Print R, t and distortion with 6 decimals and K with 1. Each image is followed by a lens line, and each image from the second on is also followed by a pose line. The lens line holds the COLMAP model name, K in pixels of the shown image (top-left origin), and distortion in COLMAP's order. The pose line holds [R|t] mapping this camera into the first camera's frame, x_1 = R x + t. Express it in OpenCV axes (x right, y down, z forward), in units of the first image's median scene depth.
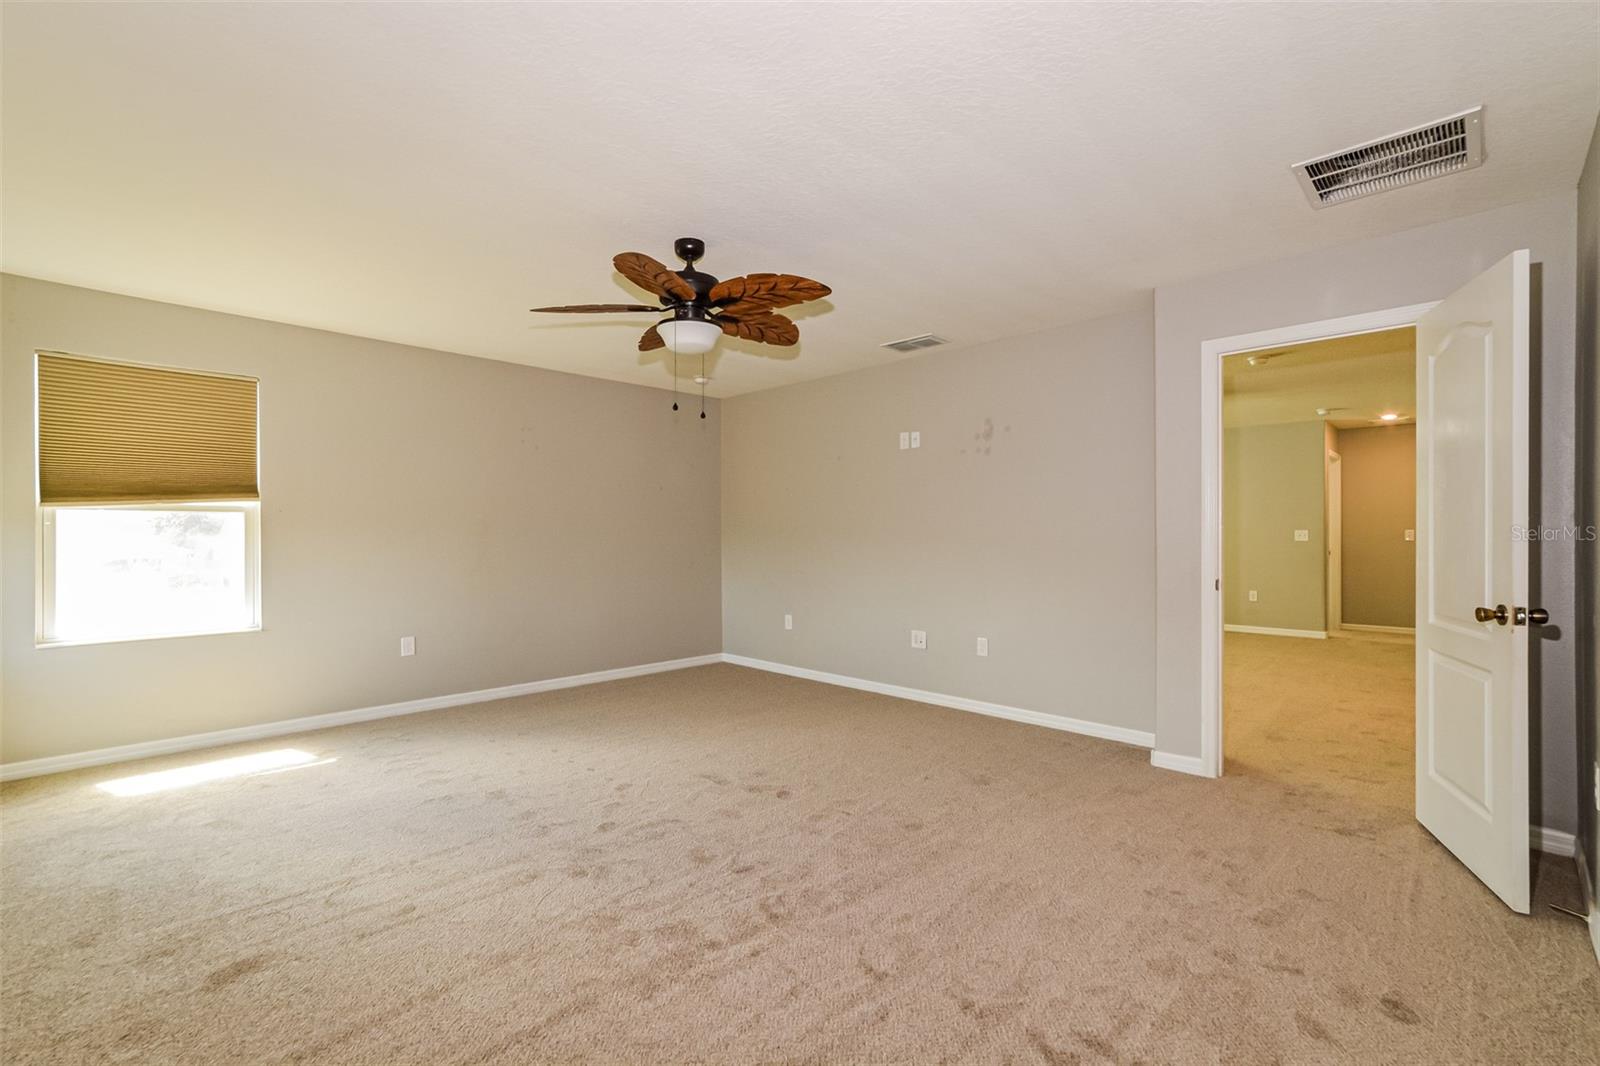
lens RADIAL K [[718.7, 0, 791.3], [0, 718.7, 531.6], [0, 0, 1]] dist [-0.003846, 0.001830]
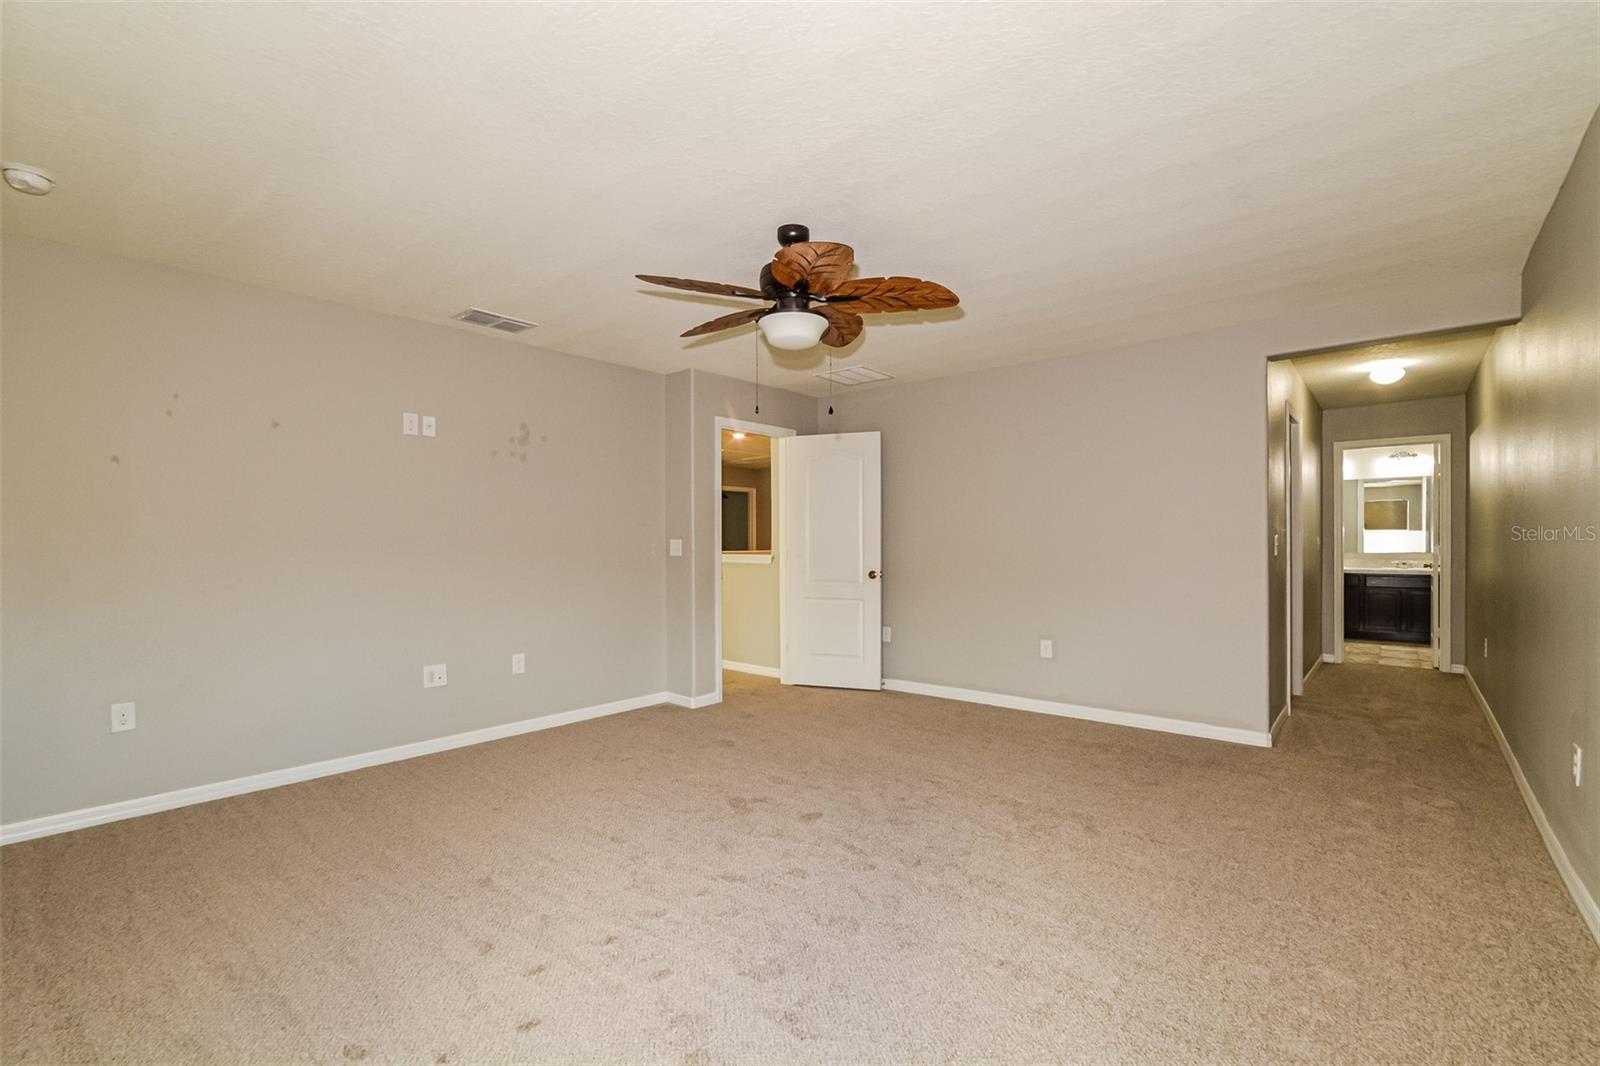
lens RADIAL K [[718.7, 0, 794.2], [0, 718.7, 536.7], [0, 0, 1]] dist [-0.003846, 0.001830]
pose [[-0.091387, 0.006669, 0.995793, -0.712734], [0.000617, 0.999978, -0.006641, 0.000162], [-0.995815, 0.000007, -0.091389, 0.727841]]
